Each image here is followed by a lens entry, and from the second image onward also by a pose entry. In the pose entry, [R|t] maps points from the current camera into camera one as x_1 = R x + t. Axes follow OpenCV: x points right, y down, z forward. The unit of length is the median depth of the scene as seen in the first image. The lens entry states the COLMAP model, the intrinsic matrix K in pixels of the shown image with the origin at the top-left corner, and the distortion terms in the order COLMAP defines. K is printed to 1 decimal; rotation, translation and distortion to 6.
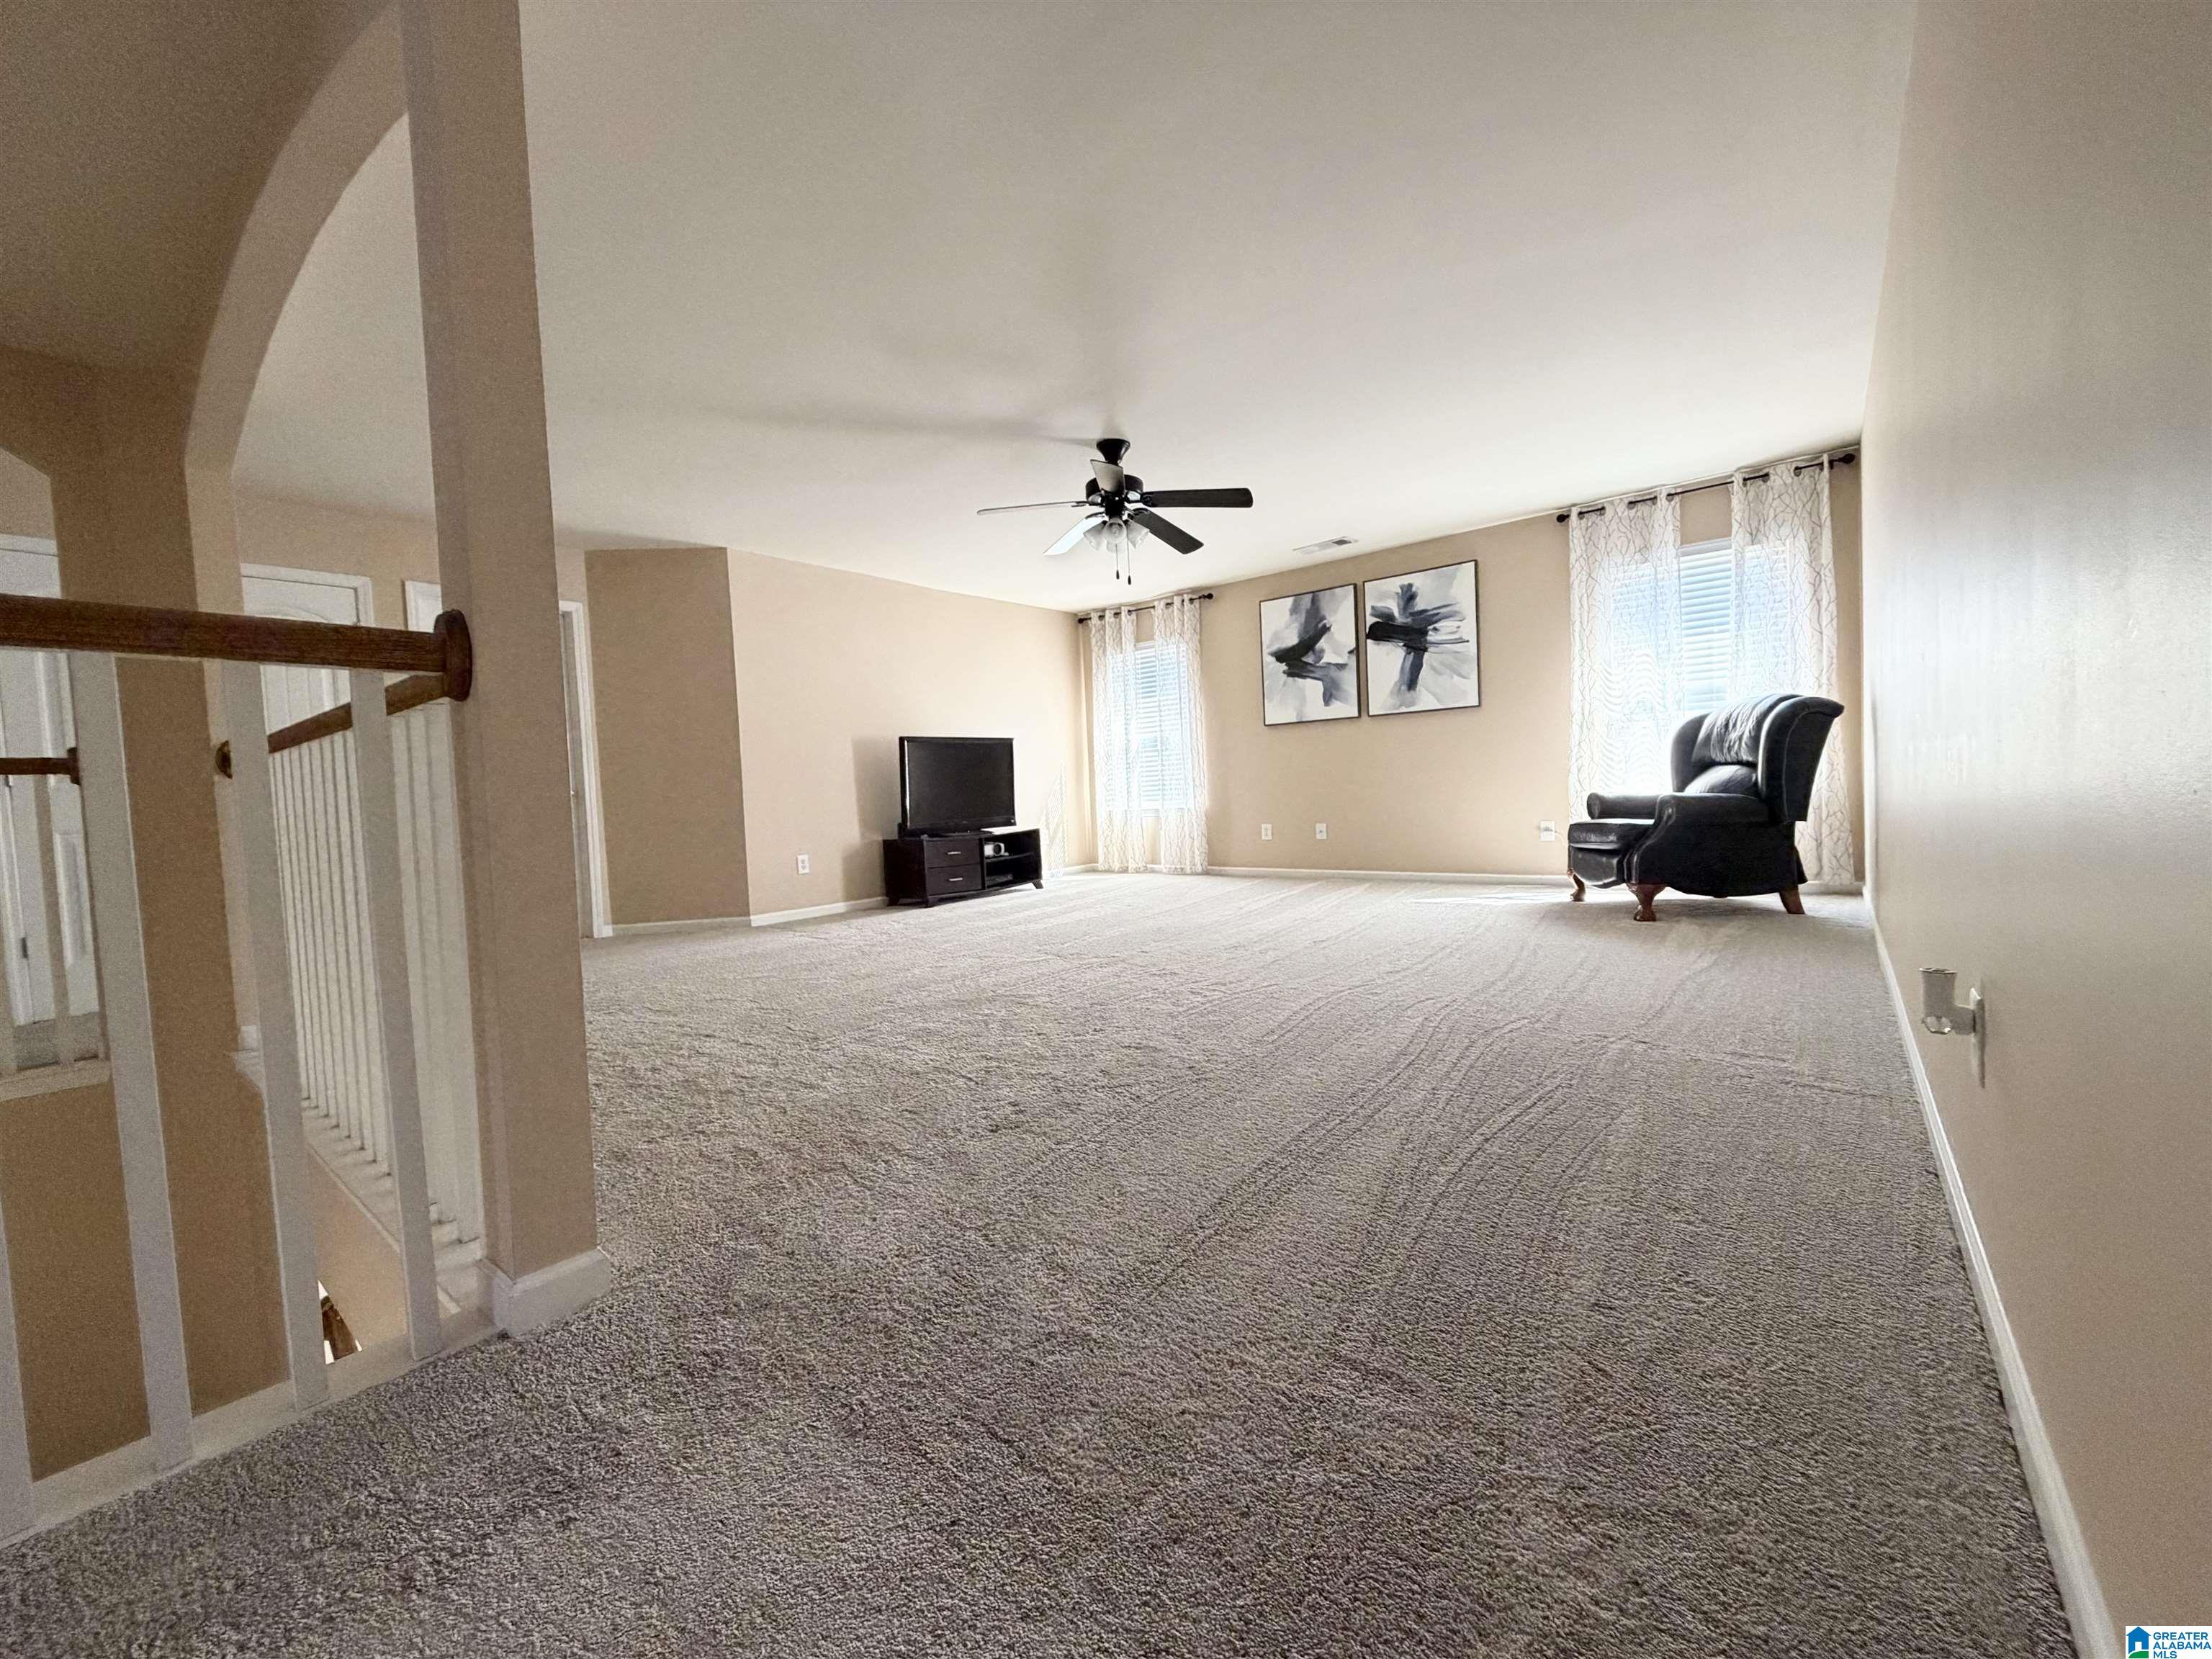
lens RADIAL K [[880.4, 0, 1100.9], [0, 880.4, 830.0], [0, 0, 1]] dist [-0.000734, -0.000149]
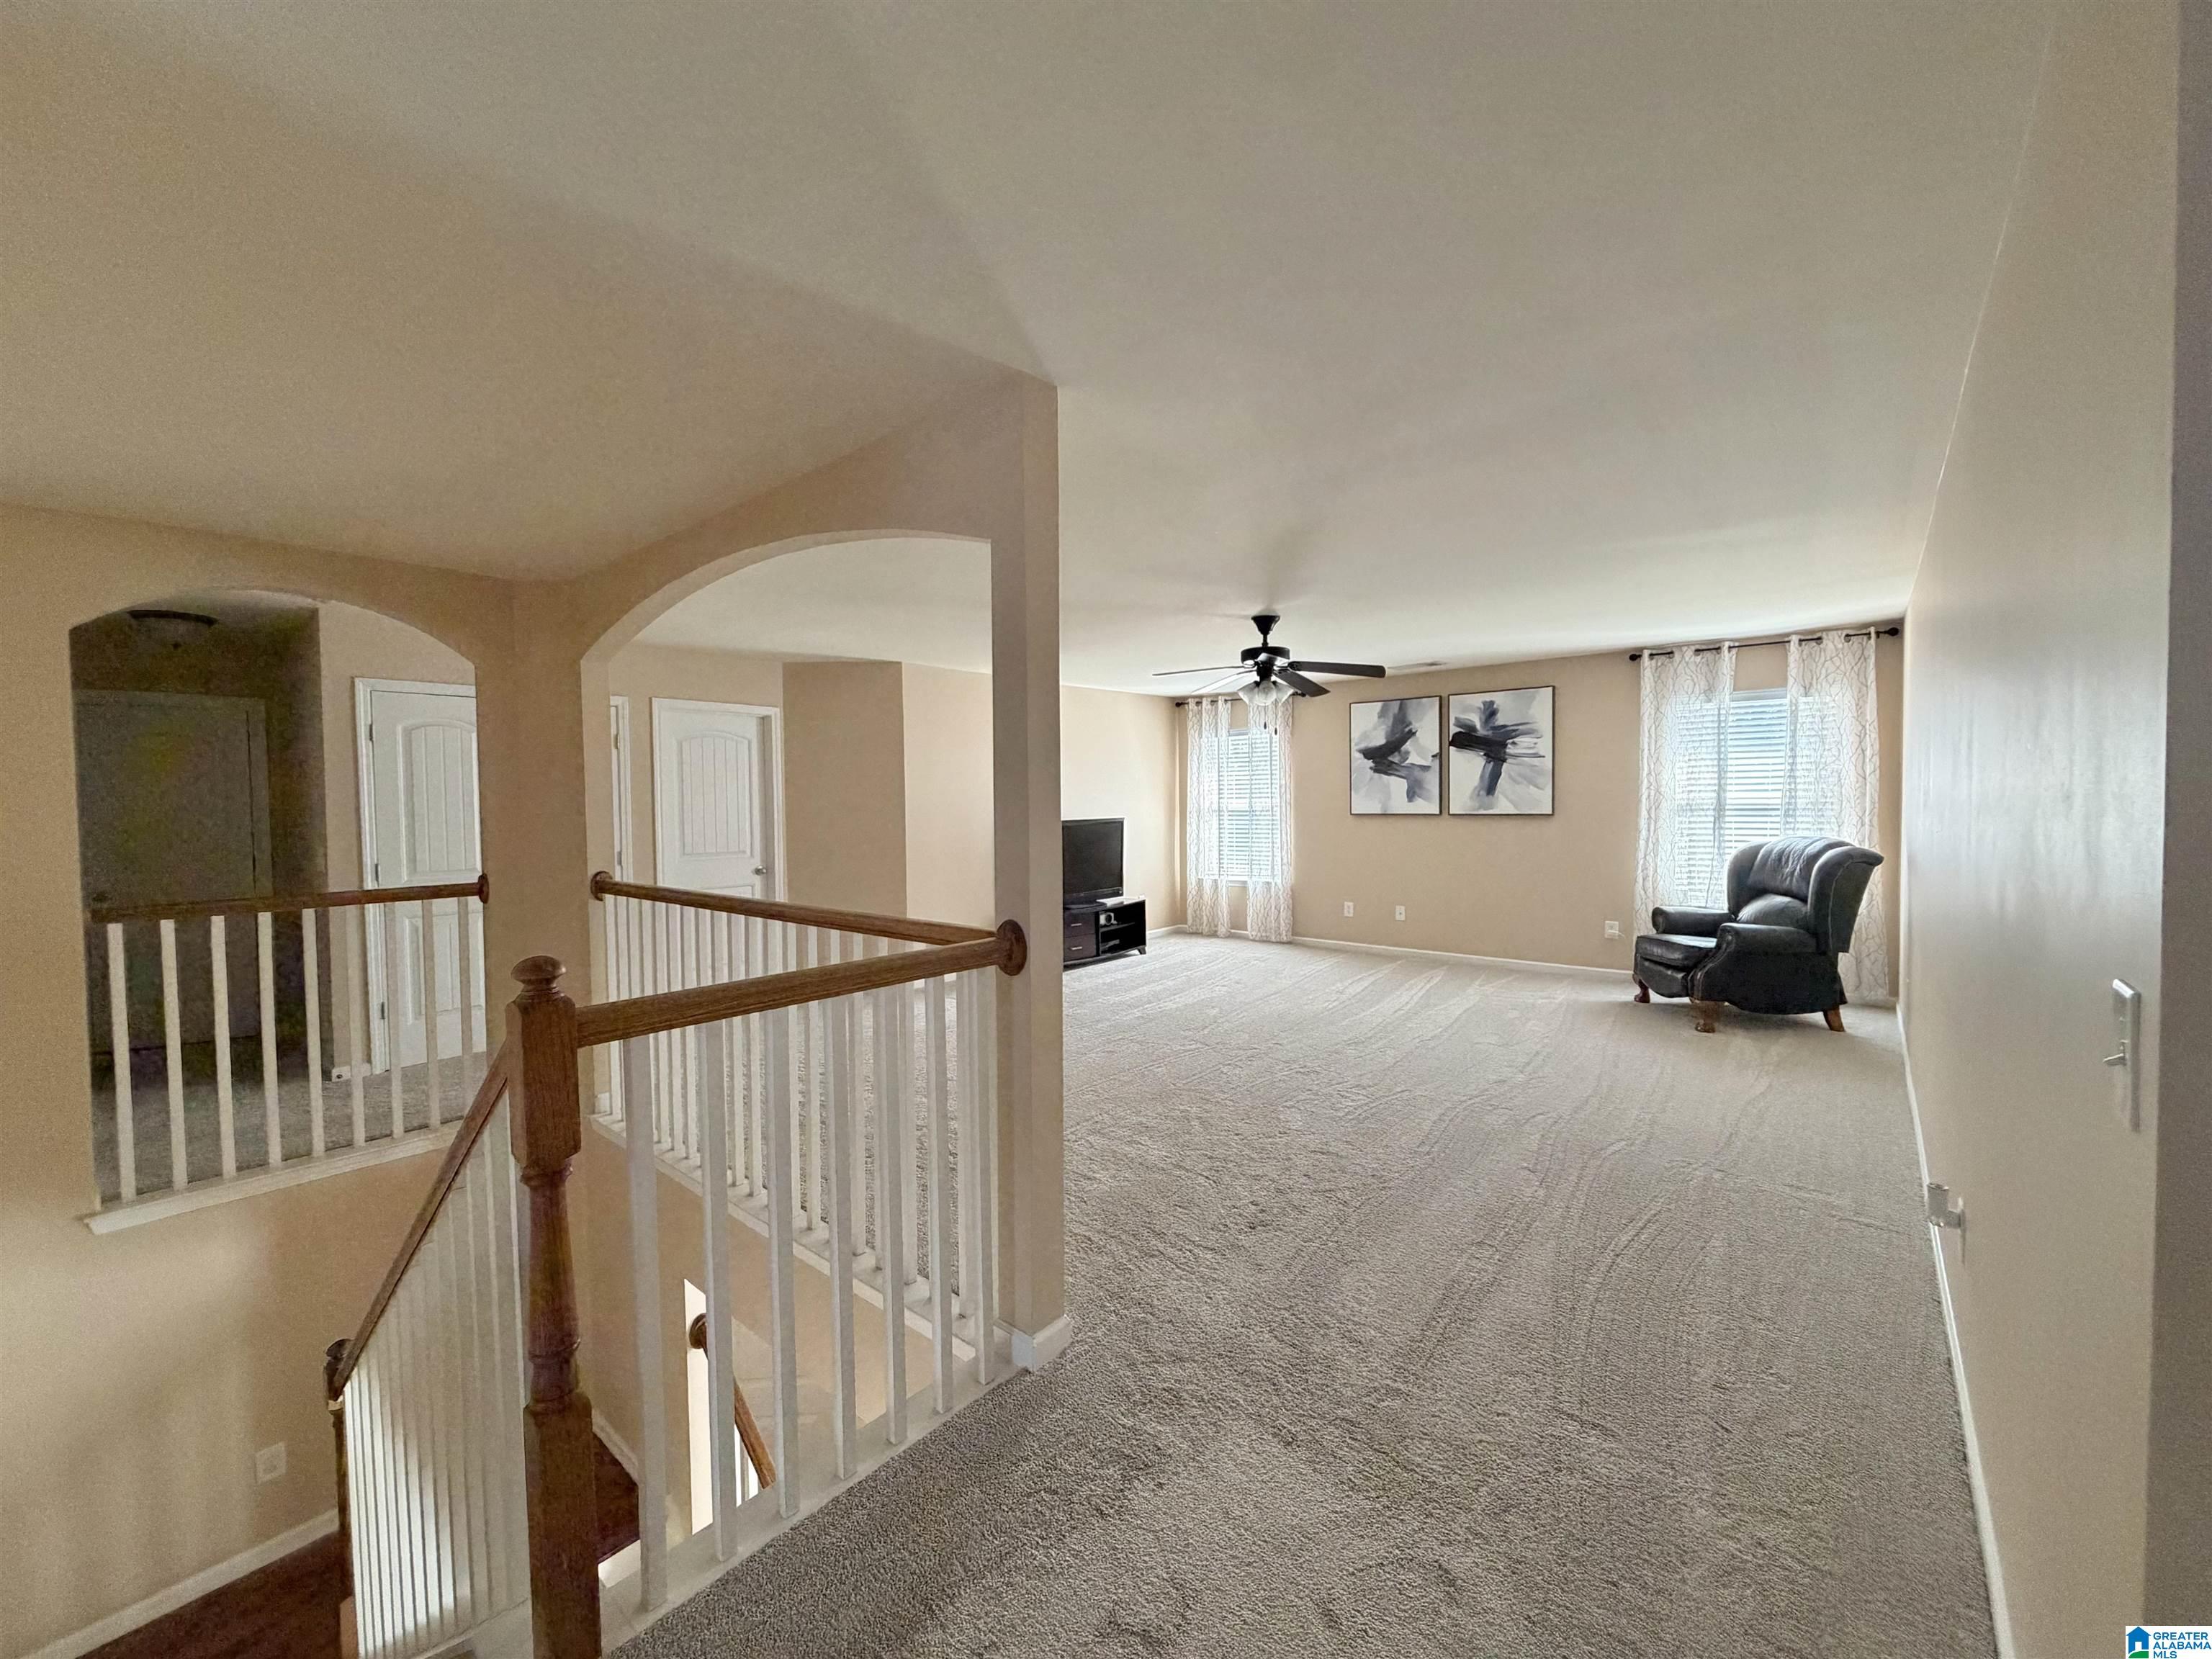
lens RADIAL K [[880.4, 0, 1100.9], [0, 880.4, 830.0], [0, 0, 1]] dist [-0.000734, -0.000149]
pose [[0.999080, 0.035010, -0.024753, -0.127515], [-0.035279, 0.999322, -0.010503, -0.096519], [0.024368, 0.011367, 0.999638, -0.148617]]
